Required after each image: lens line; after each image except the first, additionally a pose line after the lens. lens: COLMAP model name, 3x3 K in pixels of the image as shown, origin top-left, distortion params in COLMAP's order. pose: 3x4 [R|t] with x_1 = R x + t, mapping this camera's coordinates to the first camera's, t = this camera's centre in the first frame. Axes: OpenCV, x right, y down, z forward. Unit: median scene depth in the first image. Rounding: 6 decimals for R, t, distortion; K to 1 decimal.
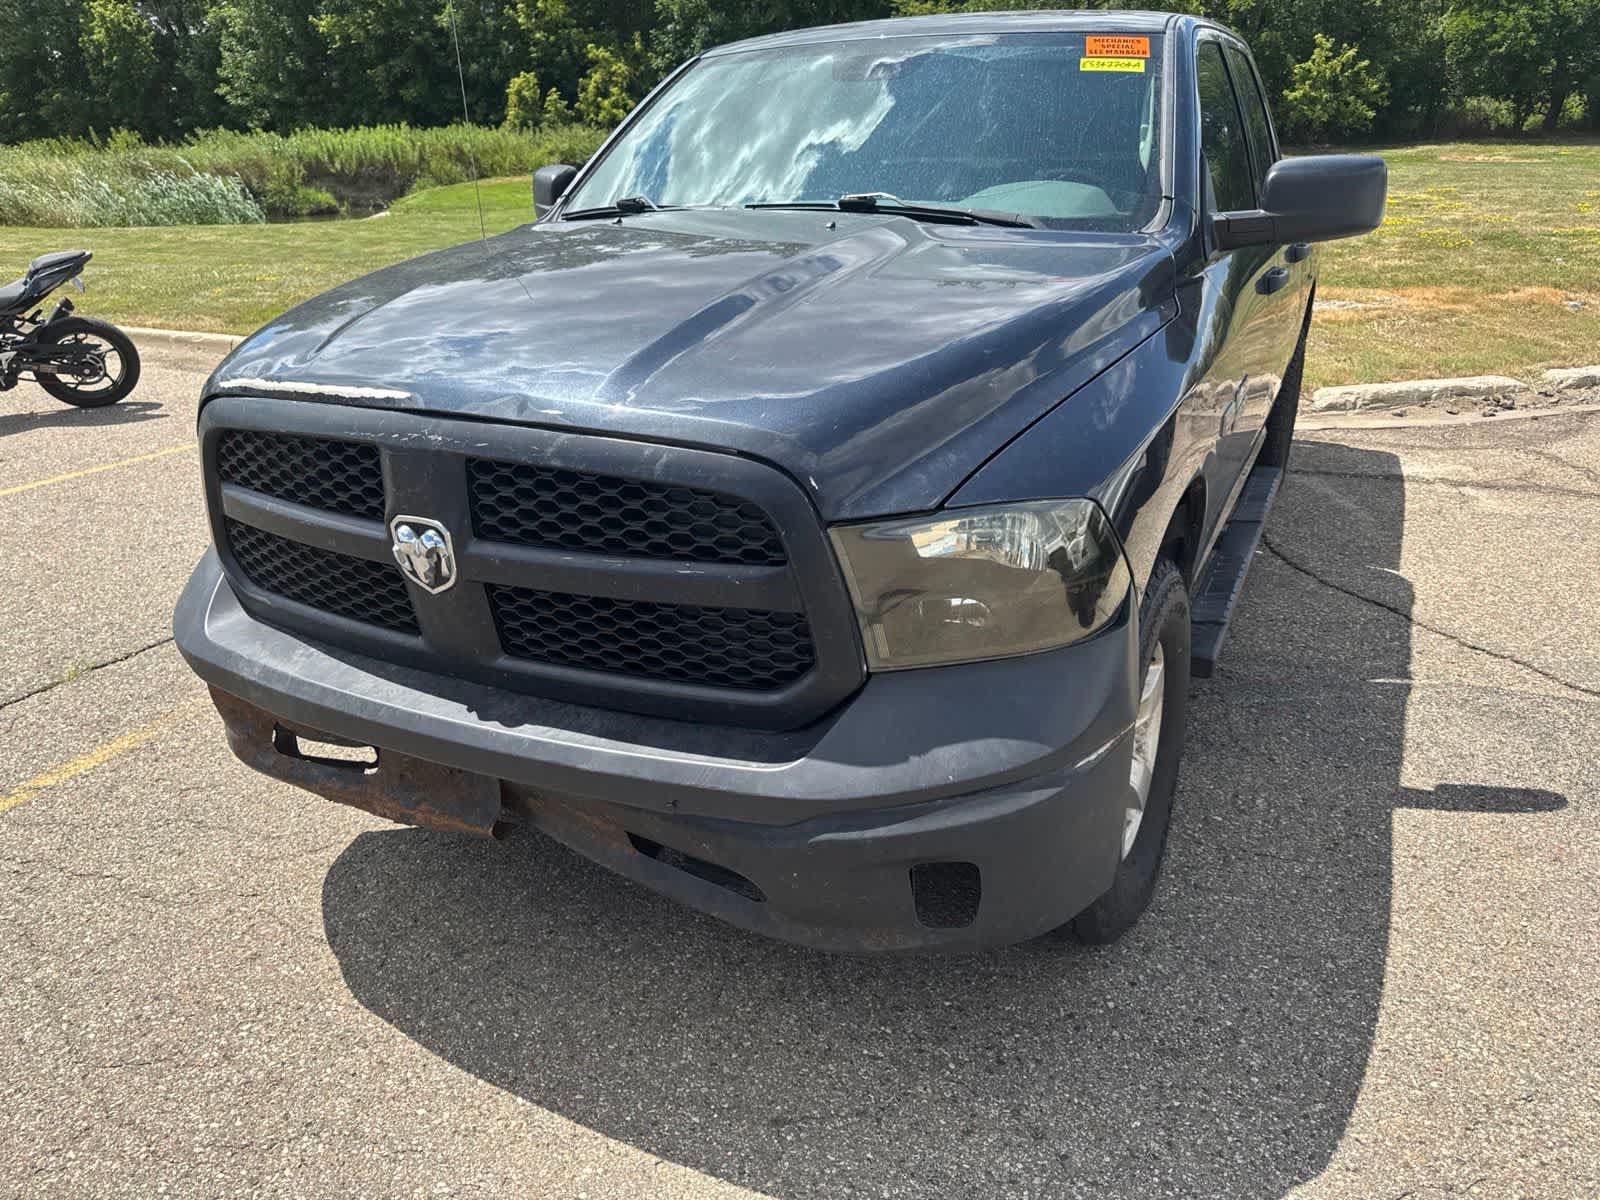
lens RADIAL K [[1139.5, 0, 801.0], [0, 1139.5, 604.9], [0, 0, 1]] dist [0.029664, -0.029096]
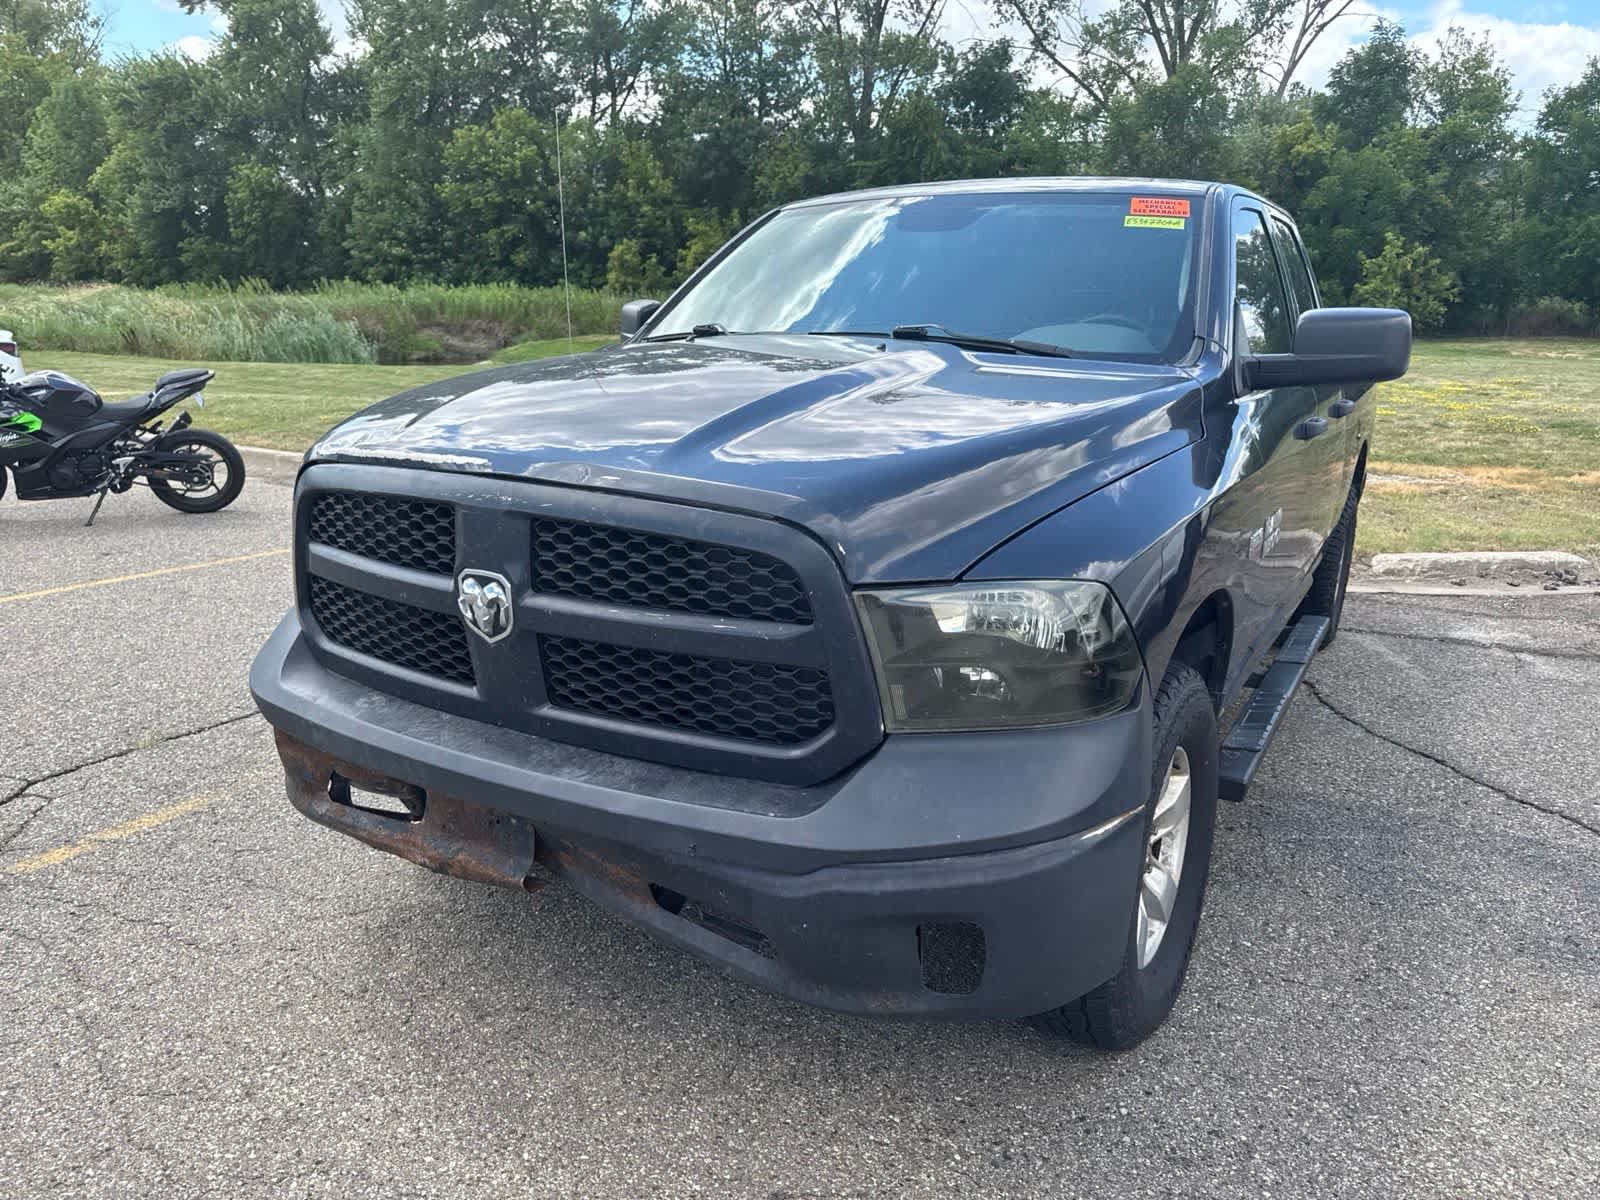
lens RADIAL K [[1139.5, 0, 809.3], [0, 1139.5, 608.4], [0, 0, 1]] dist [0.029664, -0.029096]
pose [[0.997184, 0.054280, -0.051750, 0.024342], [-0.060614, 0.989669, -0.129928, 0.056987], [0.044162, 0.132699, 0.990172, -0.043316]]
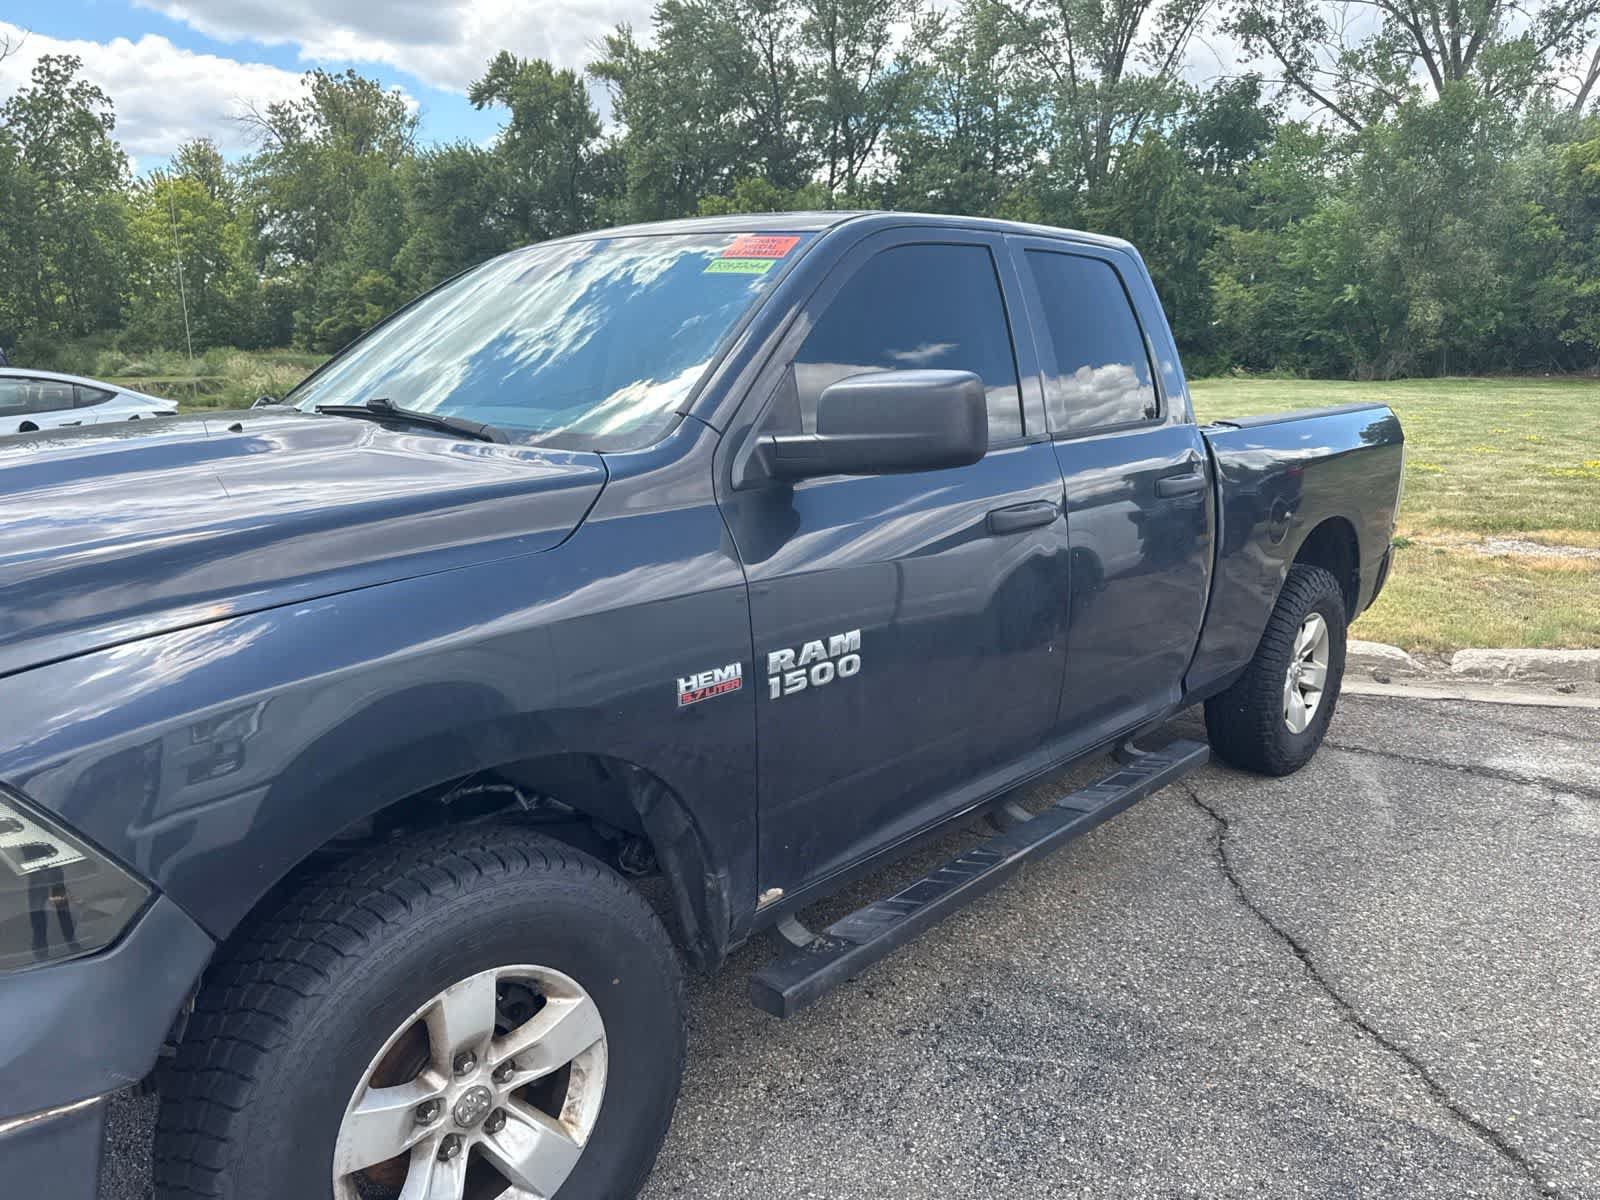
lens RADIAL K [[1139.5, 0, 805.8], [0, 1139.5, 607.2], [0, 0, 1]] dist [0.029664, -0.029096]
pose [[0.959961, 0.074976, -0.269914, 0.635646], [-0.119835, 0.980816, -0.153749, -0.102097], [0.253208, 0.179938, 0.950530, 0.267784]]
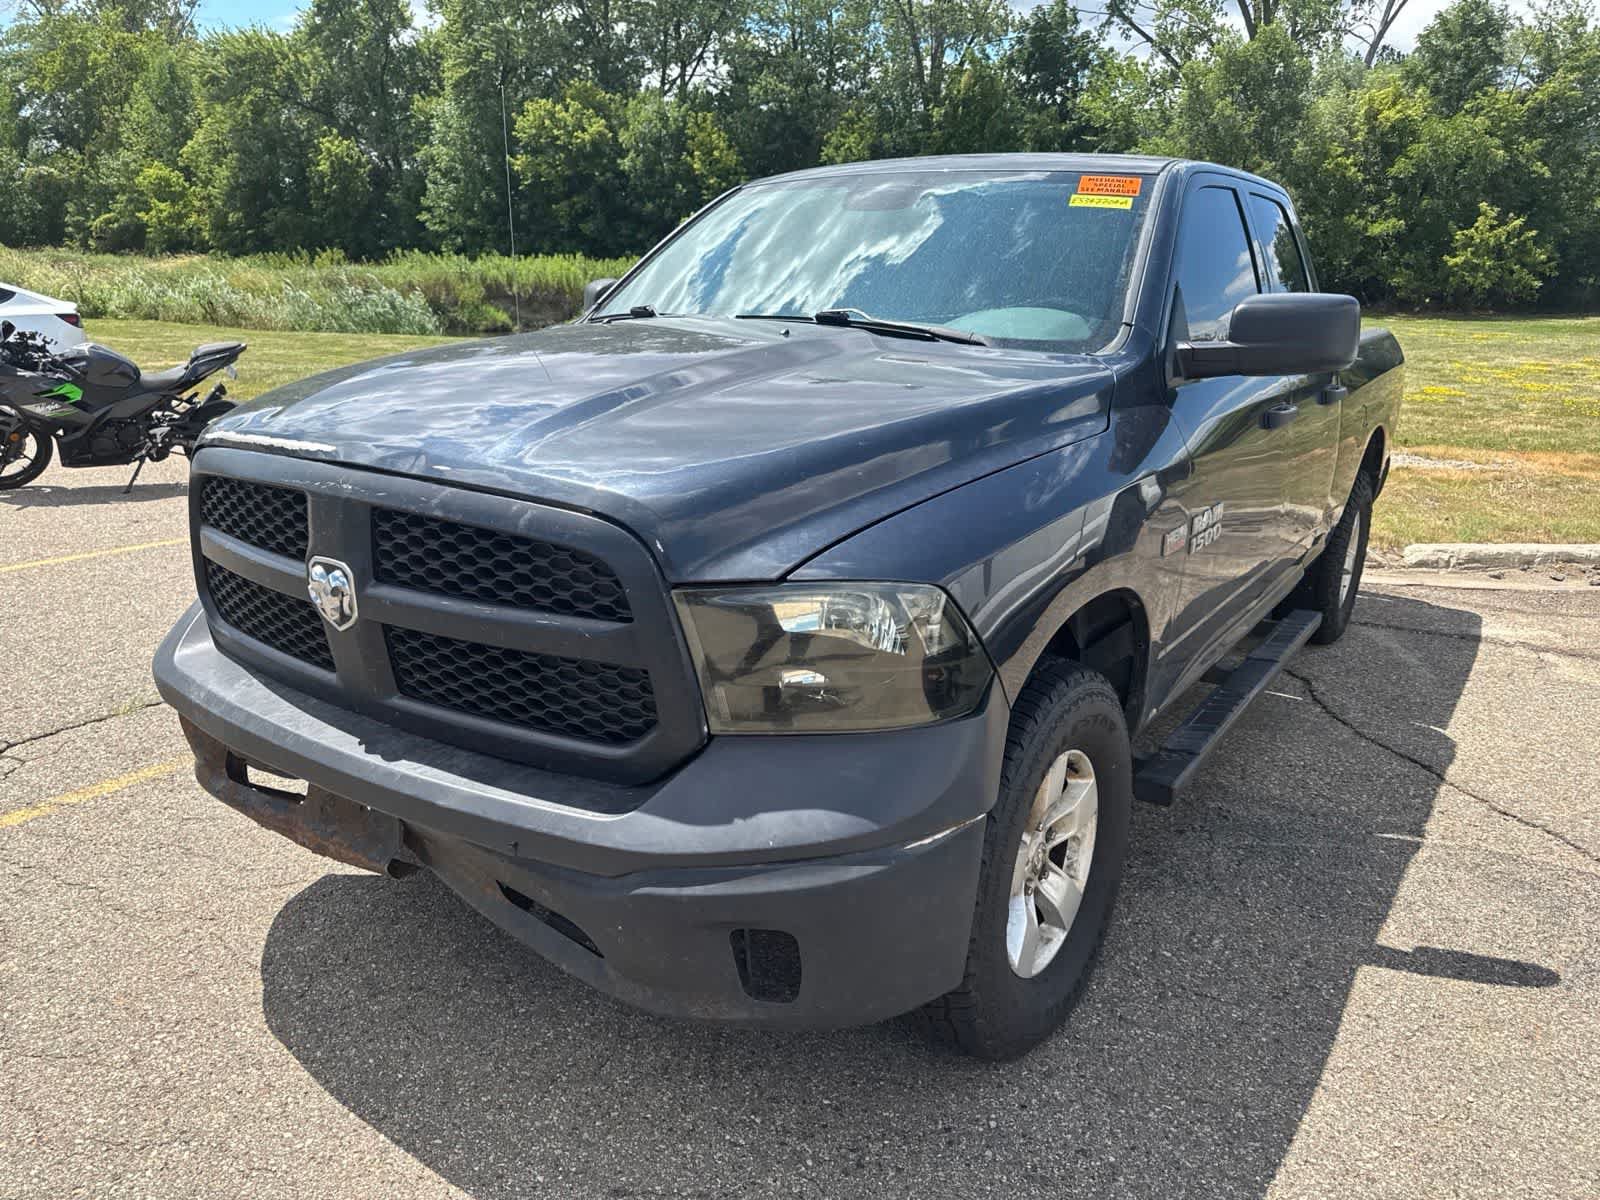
lens RADIAL K [[1139.5, 0, 790.5], [0, 1139.5, 603.1], [0, 0, 1]] dist [0.029664, -0.029096]
pose [[0.989494, 0.077727, -0.121904, 0.163911], [-0.090812, 0.990239, -0.105733, 0.028641], [0.112496, 0.115692, 0.986894, -0.018980]]
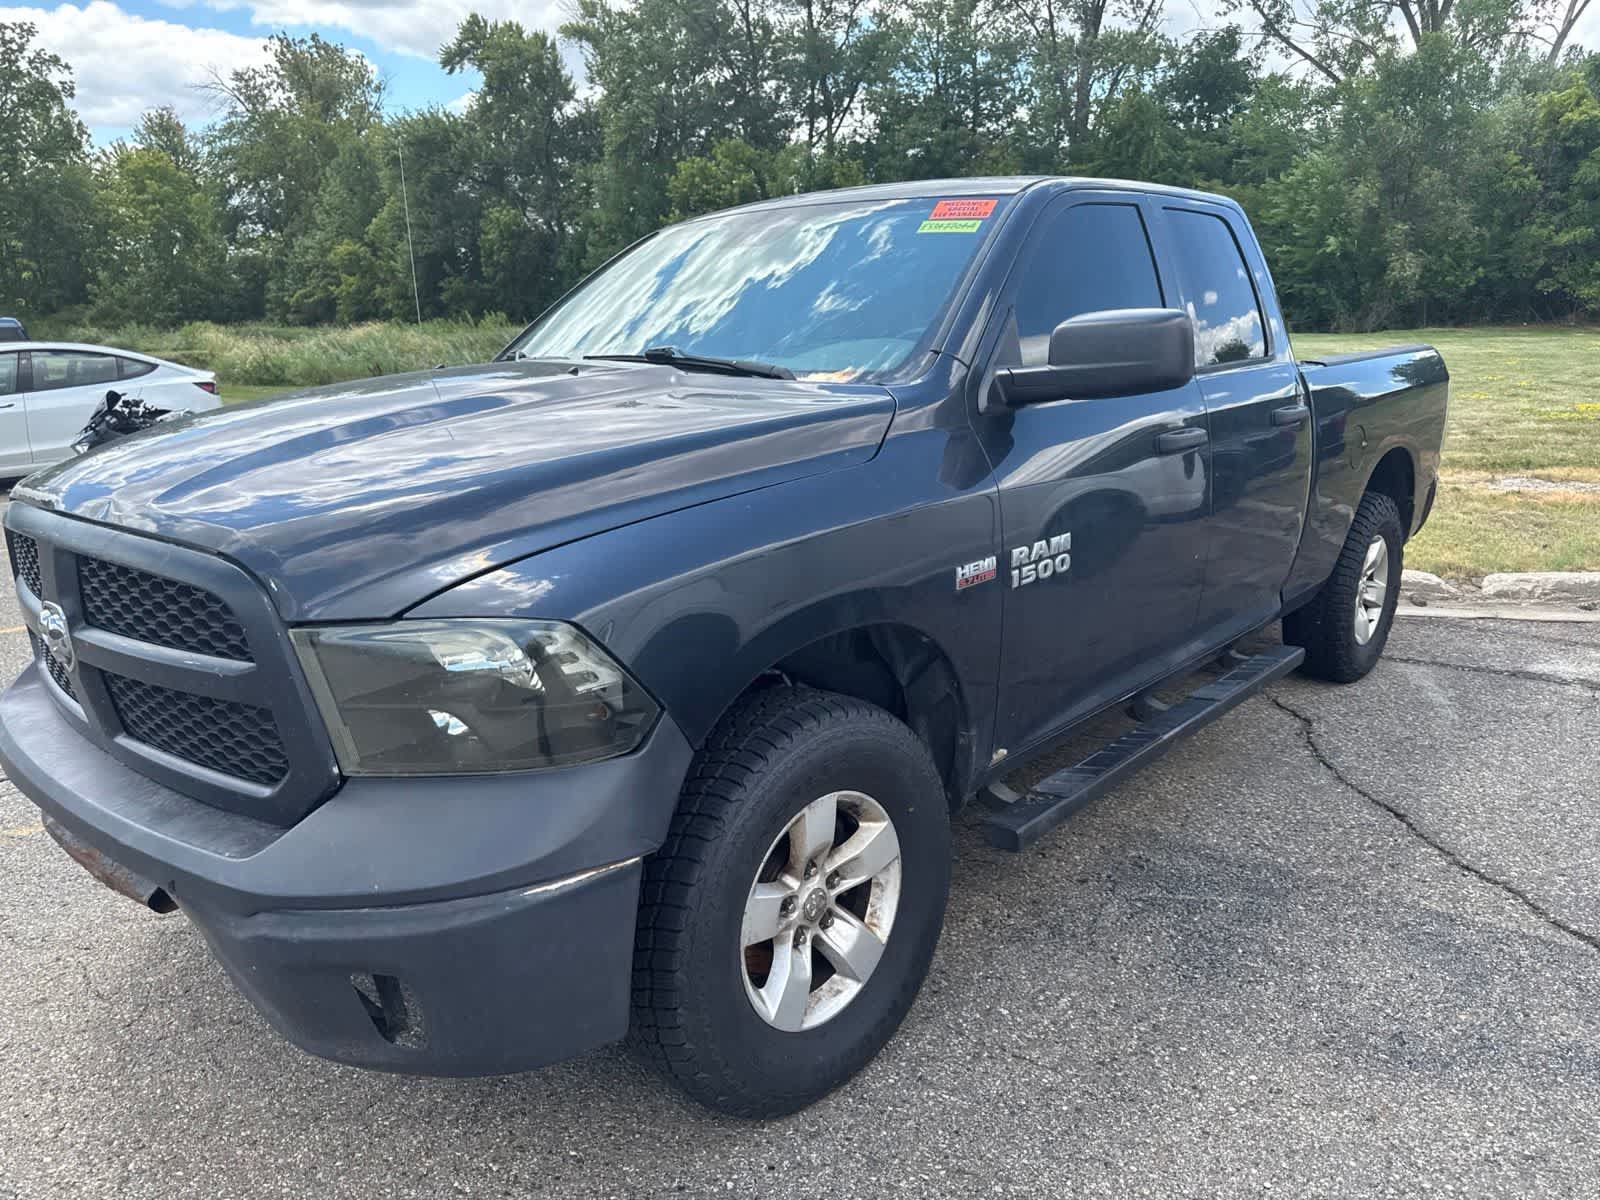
lens RADIAL K [[1139.5, 0, 804.9], [0, 1139.5, 607.1], [0, 0, 1]] dist [0.029664, -0.029096]
pose [[0.965867, 0.061507, -0.251630, 0.470405], [-0.095714, 0.987397, -0.126040, 0.000438], [0.240706, 0.145823, 0.959581, 0.054644]]
